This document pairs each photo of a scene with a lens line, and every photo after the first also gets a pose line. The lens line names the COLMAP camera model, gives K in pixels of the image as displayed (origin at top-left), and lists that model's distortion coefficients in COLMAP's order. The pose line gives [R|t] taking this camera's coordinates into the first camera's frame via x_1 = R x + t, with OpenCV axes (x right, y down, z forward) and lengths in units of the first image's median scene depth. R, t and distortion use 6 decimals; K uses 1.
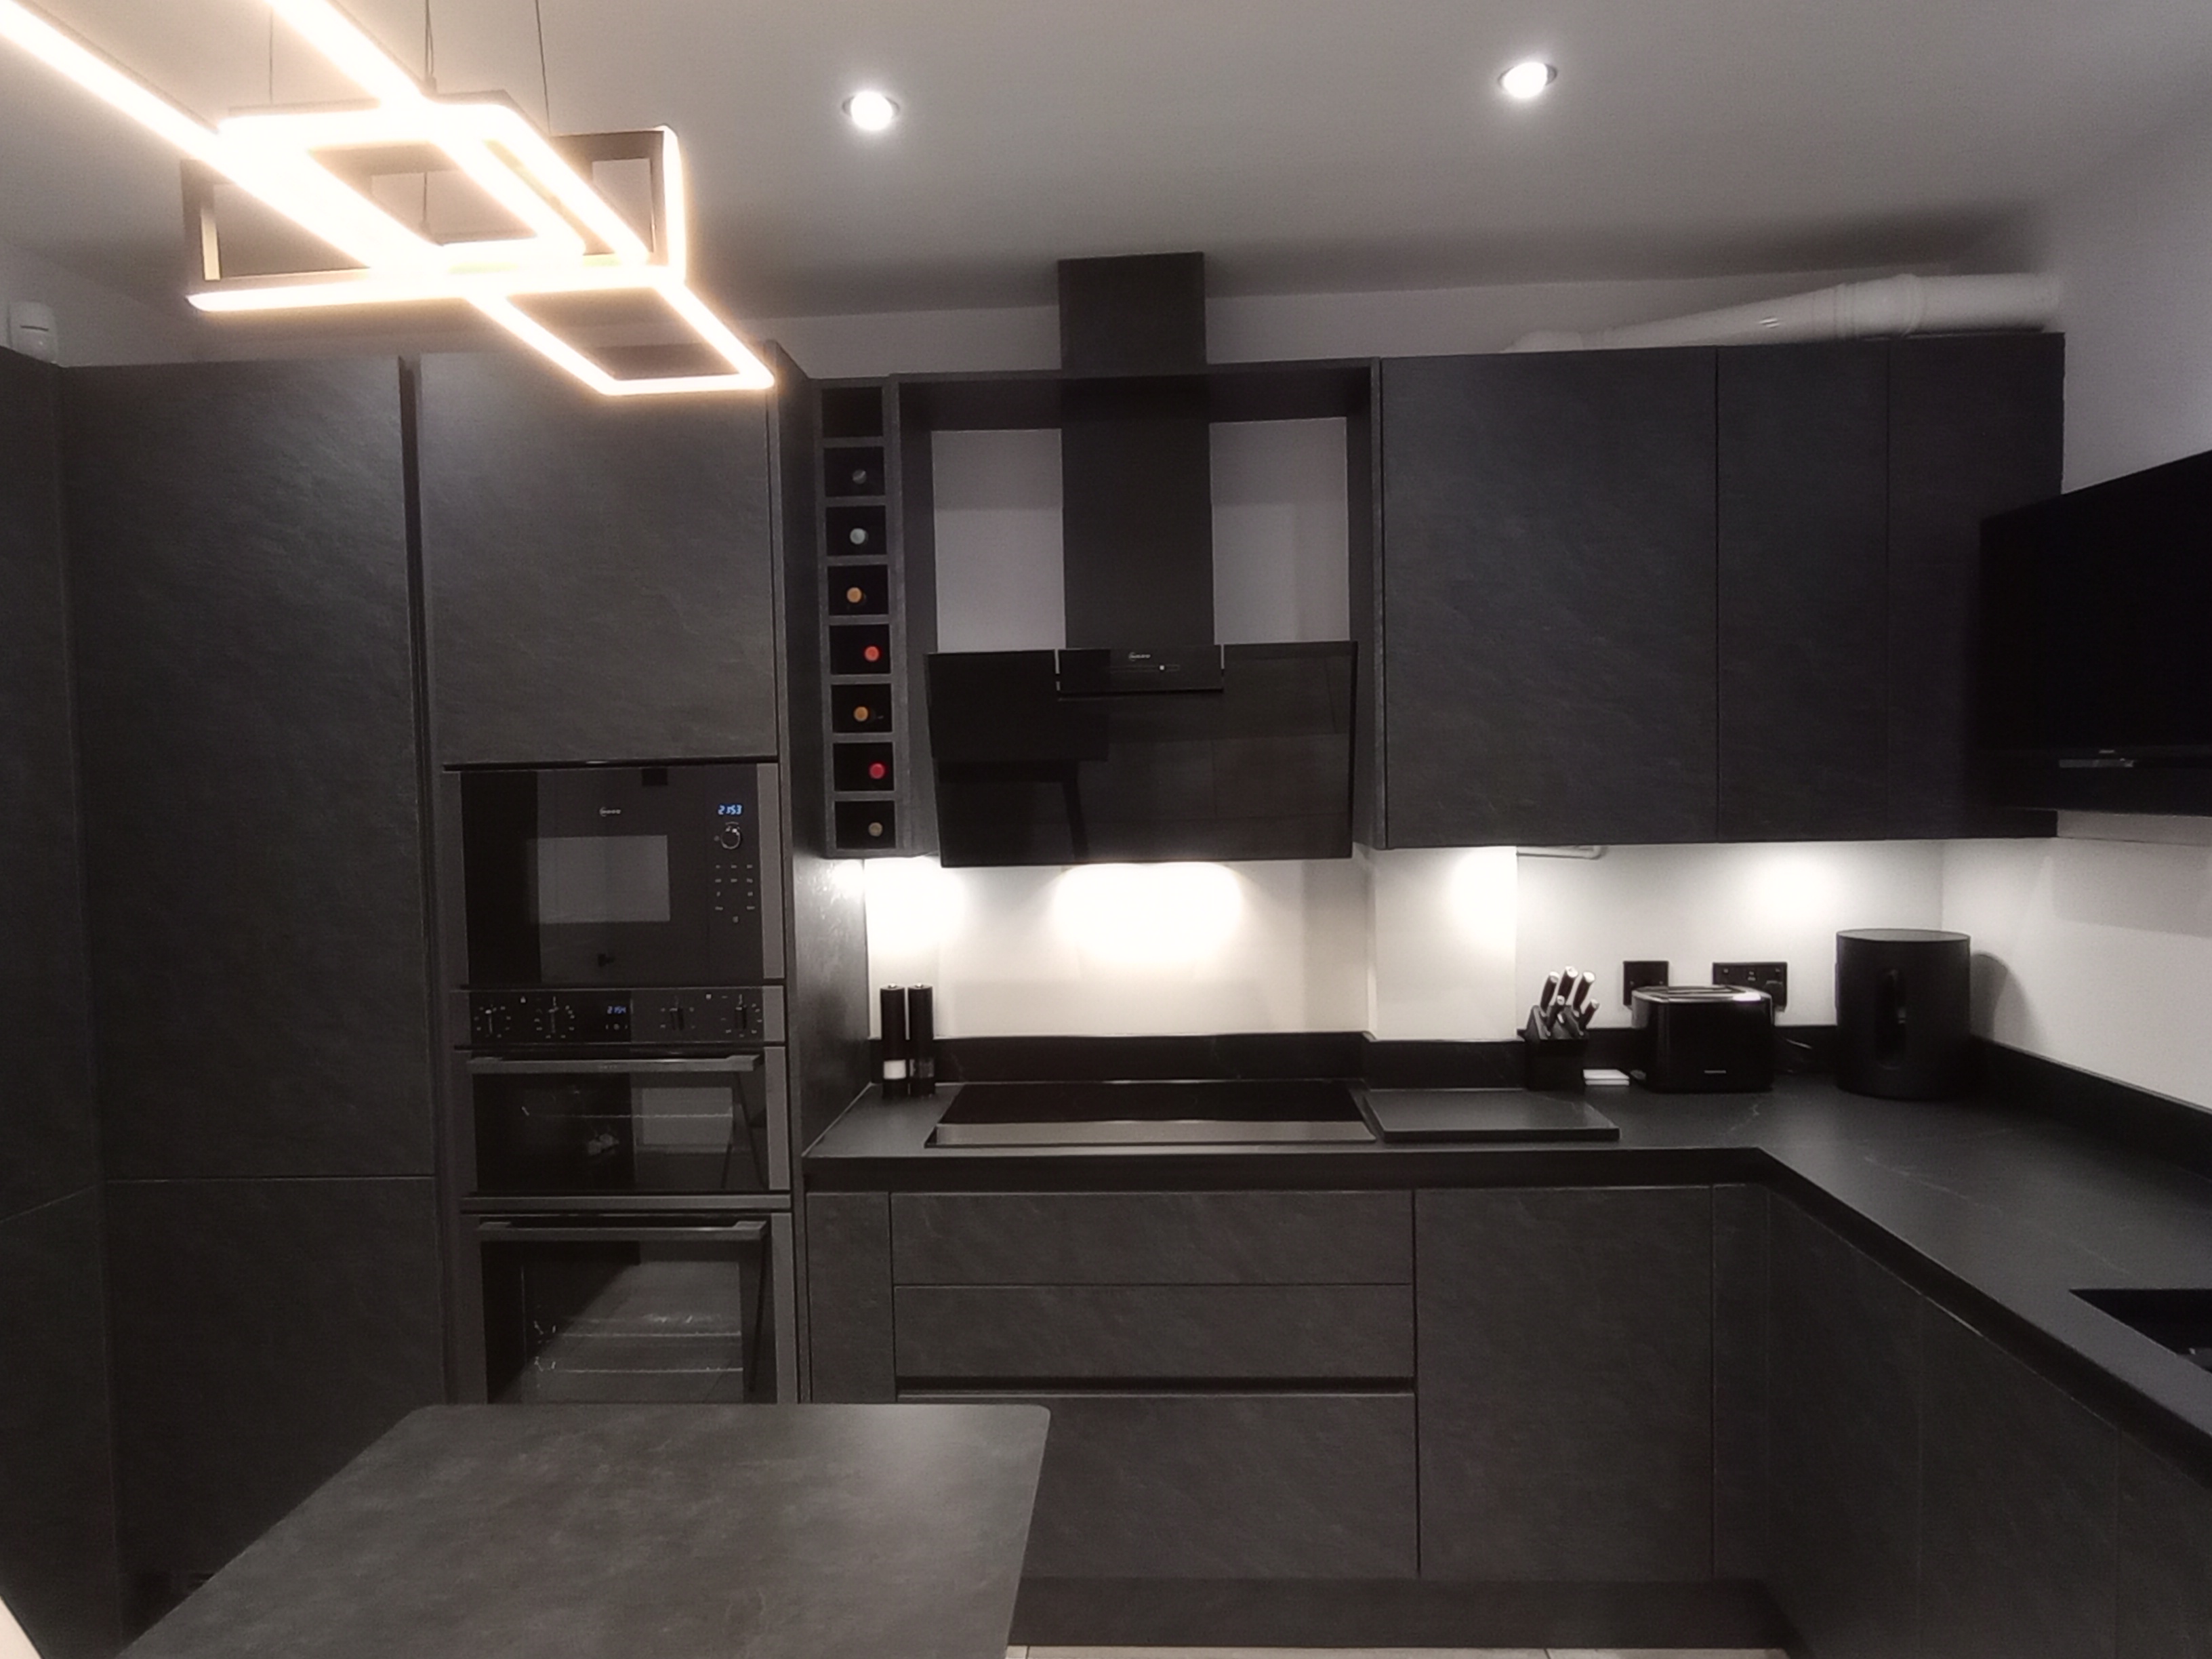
lens RADIAL K [[1466.0, 0, 1094.5], [0, 1466.0, 844.8], [0, 0, 1]] dist [-0.003049, 0.002295]
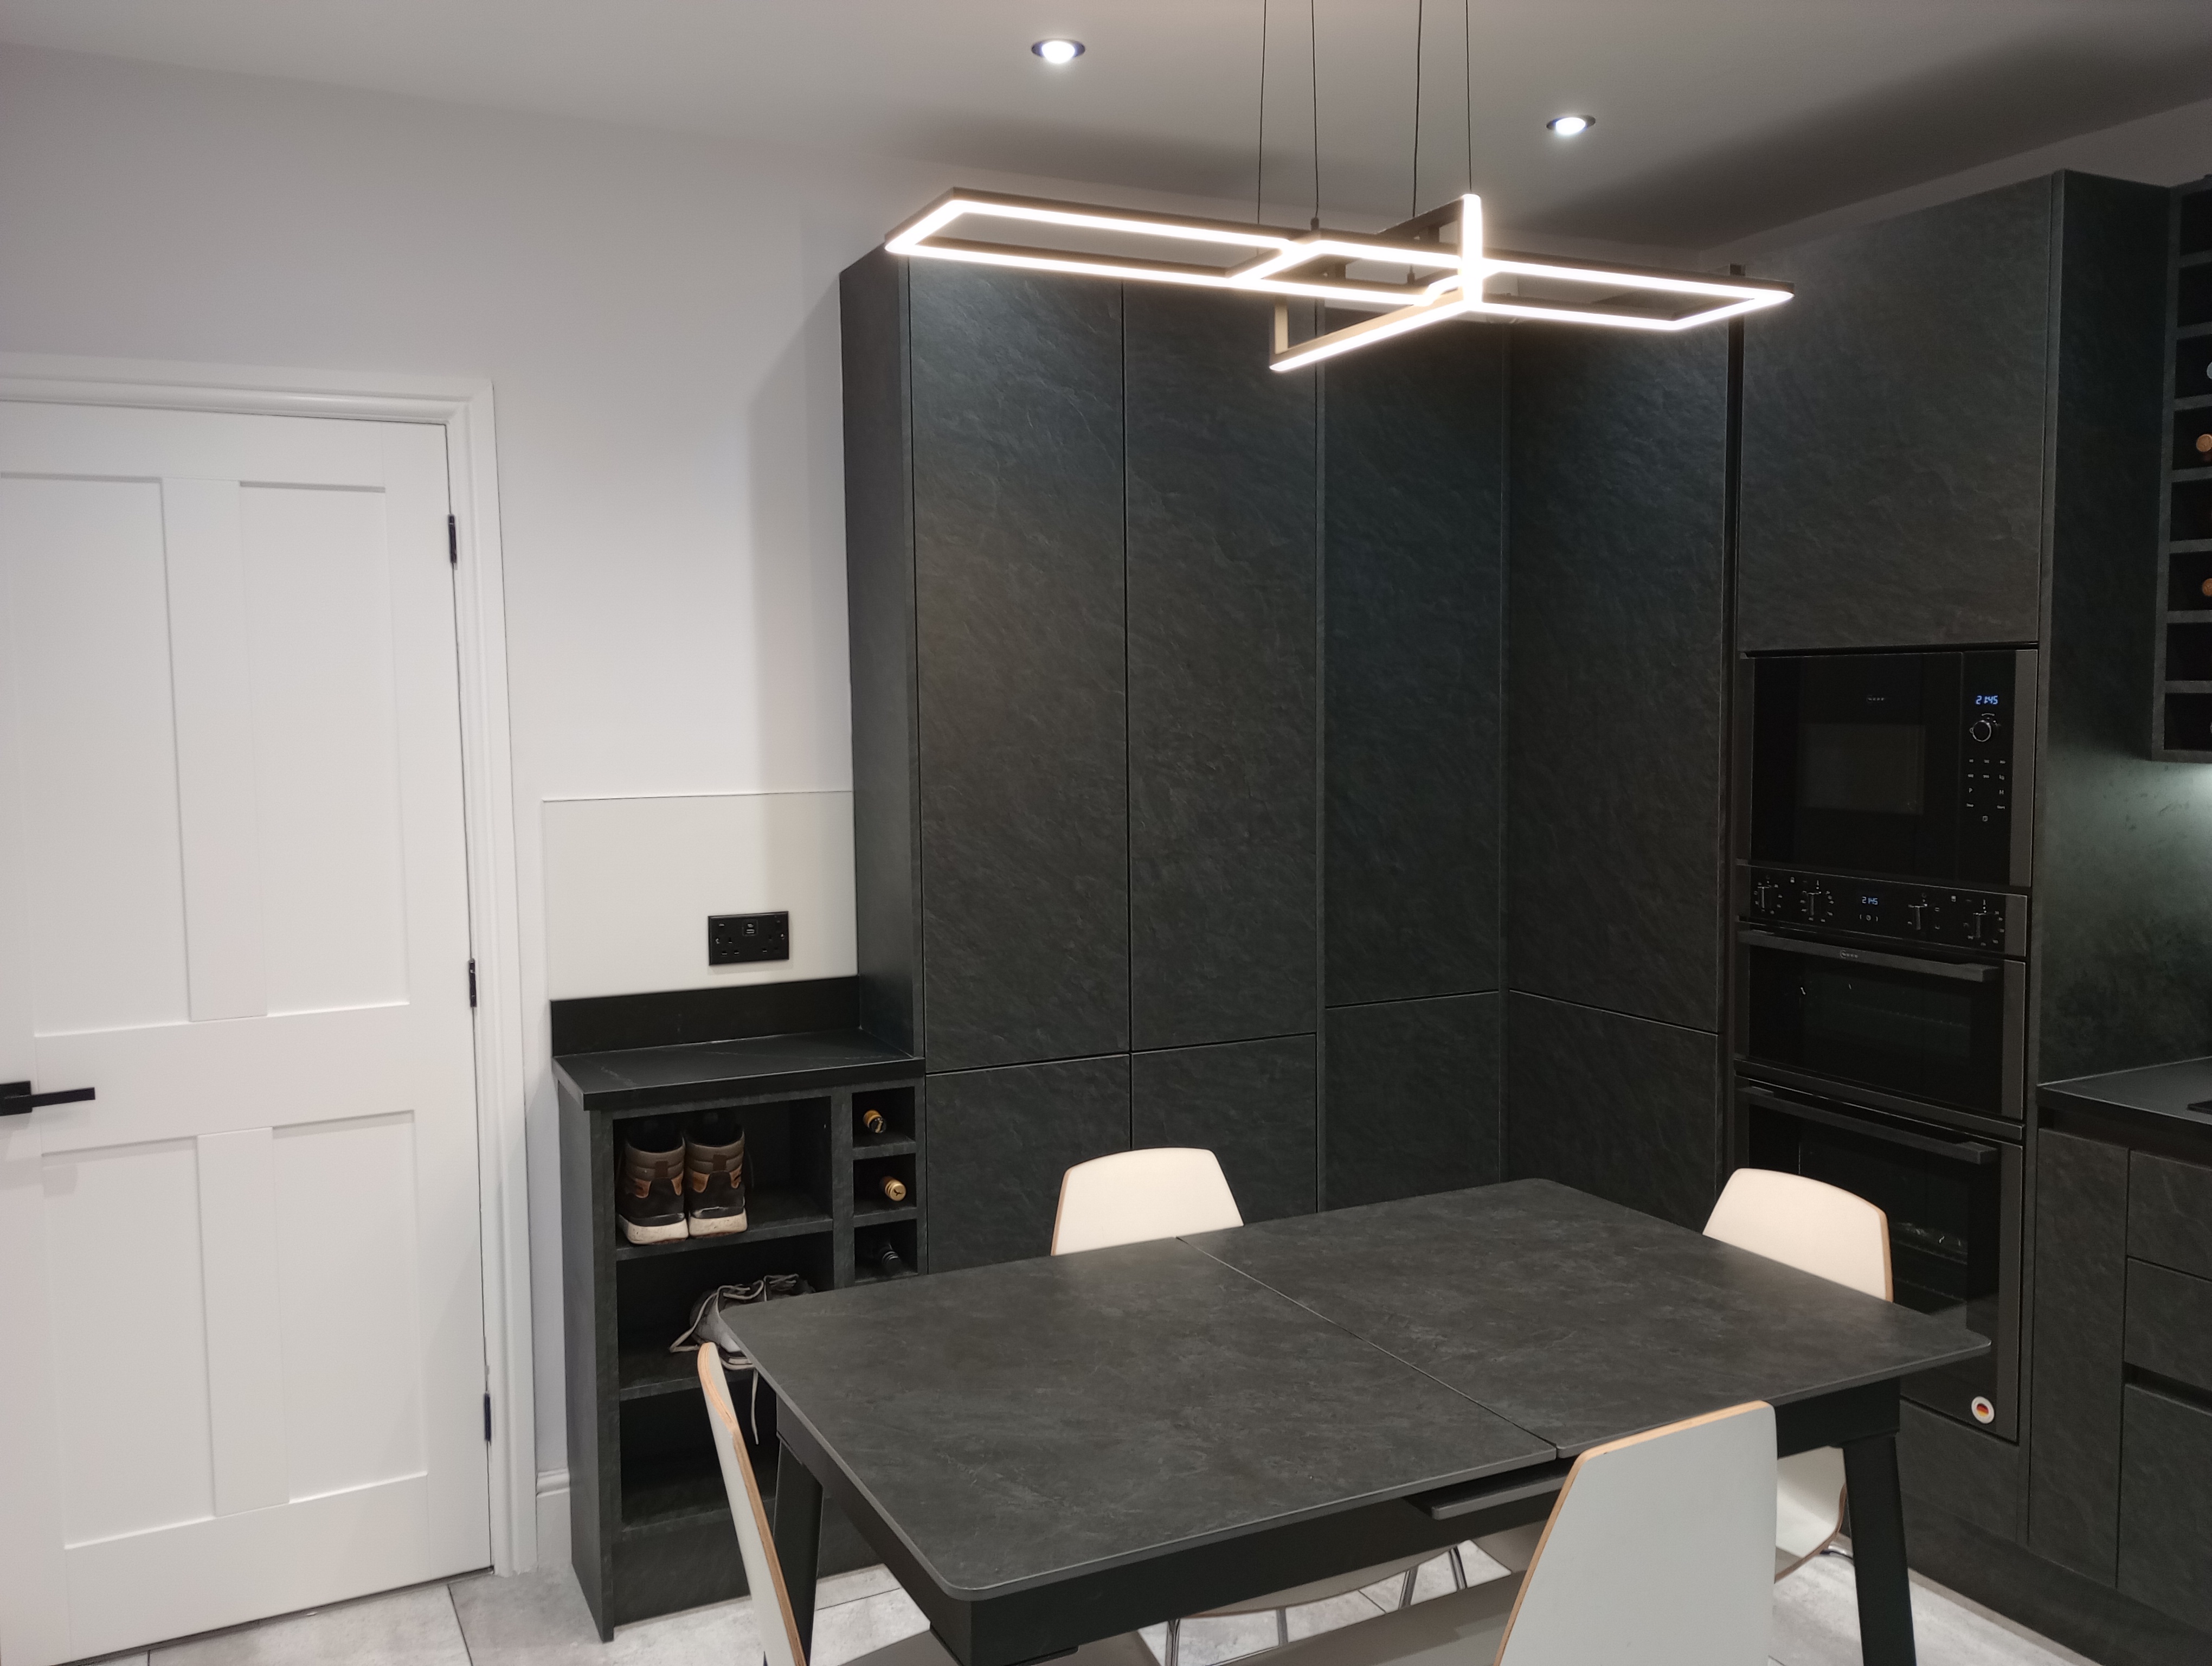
lens RADIAL K [[1821.6, 0, 1111.6], [0, 1821.6, 824.3], [0, 0, 1]] dist [0.085780, -0.094008]
pose [[0.500090, 0.082851, -0.862001, 0.475666], [-0.038488, 0.996556, 0.073455, -0.009845], [0.865118, -0.003557, 0.501556, -0.062842]]
